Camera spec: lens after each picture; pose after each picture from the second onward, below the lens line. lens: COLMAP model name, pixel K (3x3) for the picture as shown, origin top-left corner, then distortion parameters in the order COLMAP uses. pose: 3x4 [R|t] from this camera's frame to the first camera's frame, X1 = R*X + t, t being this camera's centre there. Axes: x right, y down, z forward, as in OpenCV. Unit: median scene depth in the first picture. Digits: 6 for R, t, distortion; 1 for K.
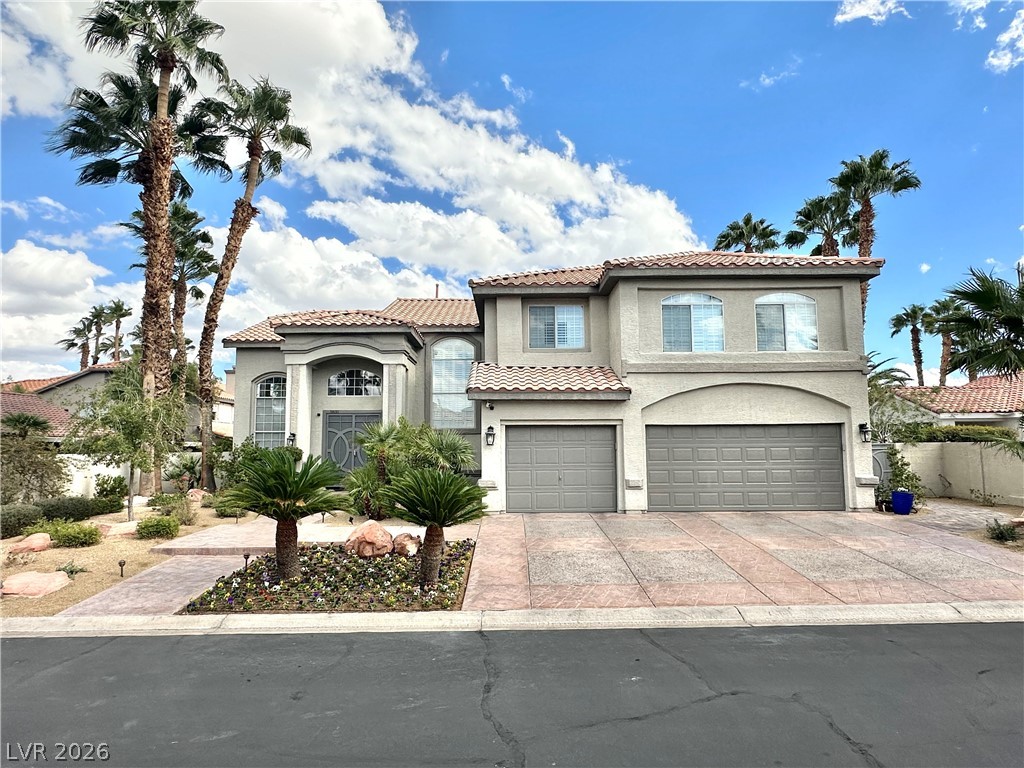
lens RADIAL K [[565.9, 0, 511.0], [0, 565.9, 385.5], [0, 0, 1]] dist [0.002912, -0.002803]
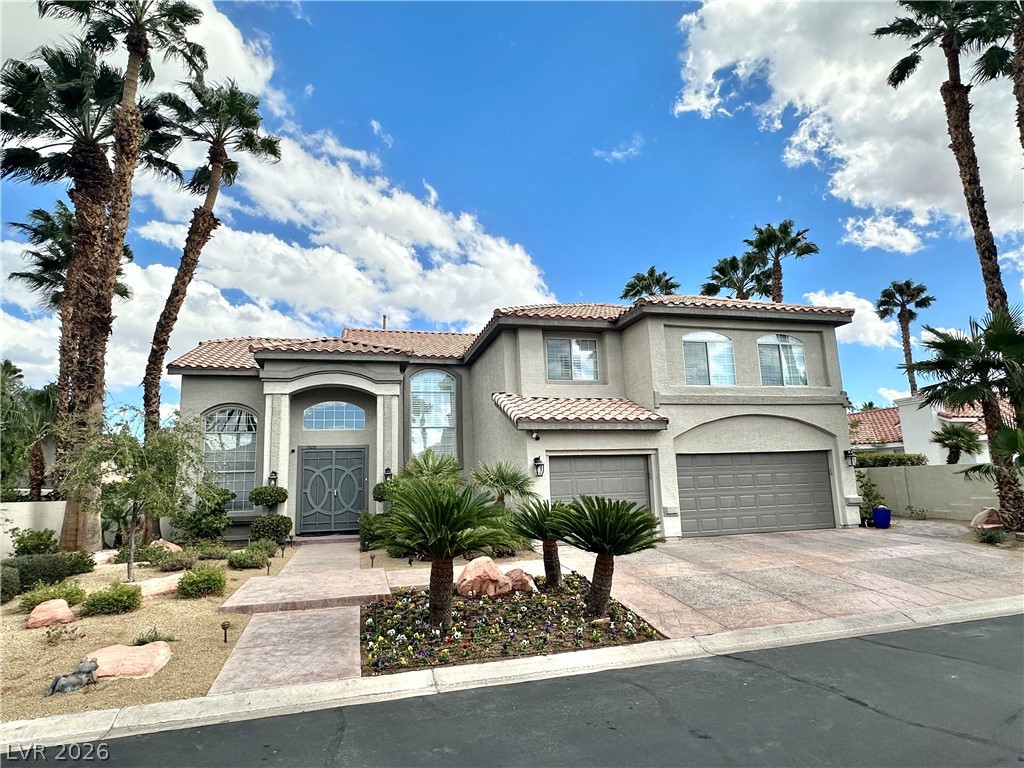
lens RADIAL K [[565.9, 0, 511.9], [0, 565.9, 385.4], [0, 0, 1]] dist [0.002912, -0.002803]
pose [[0.967203, 0.017531, 0.253400, -0.288786], [0.001227, 0.997281, -0.073678, 0.018178], [-0.254003, 0.071572, 0.964552, 0.051602]]
